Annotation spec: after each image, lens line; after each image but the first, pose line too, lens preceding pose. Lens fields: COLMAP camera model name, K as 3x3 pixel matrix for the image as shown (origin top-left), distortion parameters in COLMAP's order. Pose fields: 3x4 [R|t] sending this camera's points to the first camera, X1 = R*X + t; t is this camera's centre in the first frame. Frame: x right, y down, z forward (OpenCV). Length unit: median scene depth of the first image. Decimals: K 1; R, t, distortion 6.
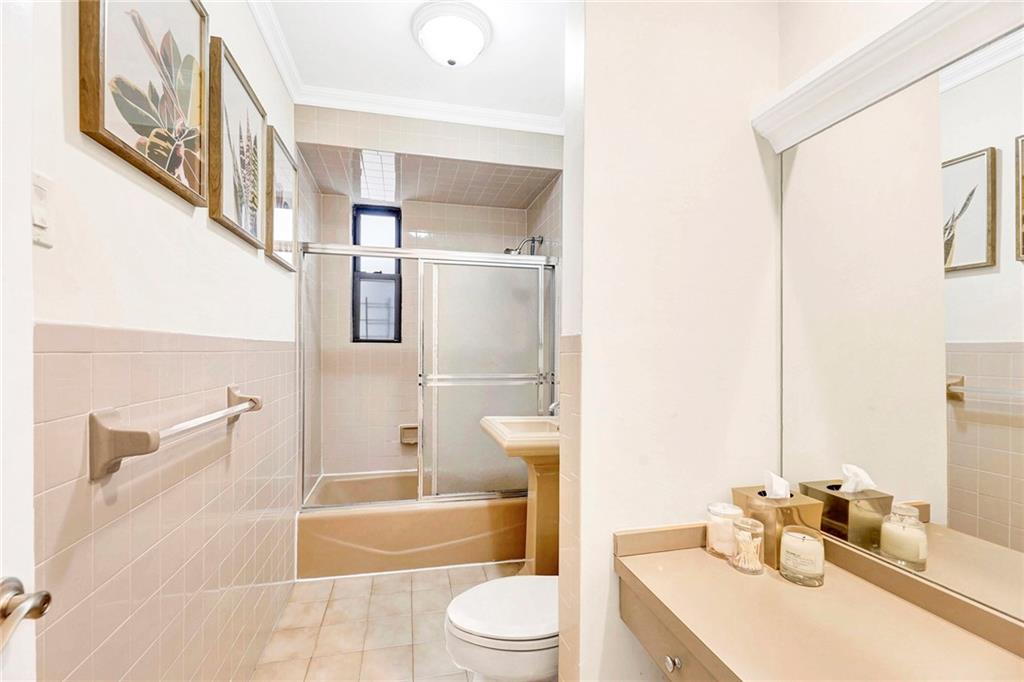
lens RADIAL K [[430.9, 0, 508.9], [0, 430.9, 346.6], [0, 0, 1]] dist [-0.002818, -0.002470]
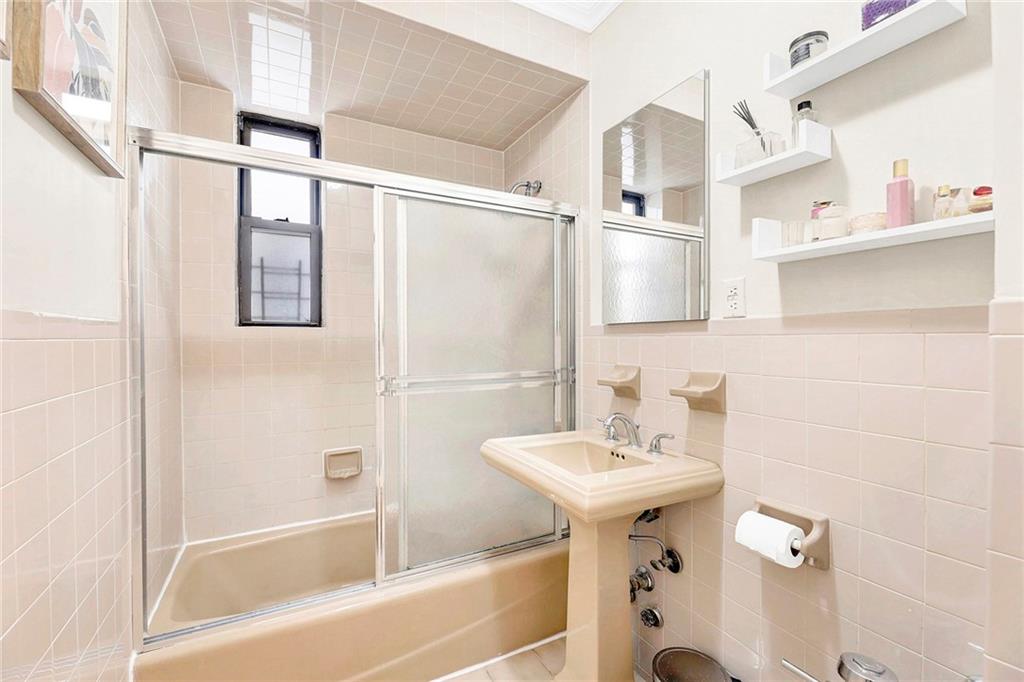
lens RADIAL K [[395.3, 0, 514.2], [0, 395.3, 337.6], [0, 0, 1]] dist [-0.006200, -0.000638]
pose [[0.954826, -0.007849, 0.297060, -0.151417], [0.006873, 0.999967, 0.004330, 0.006960], [-0.297085, -0.002093, 0.954849, 0.331058]]
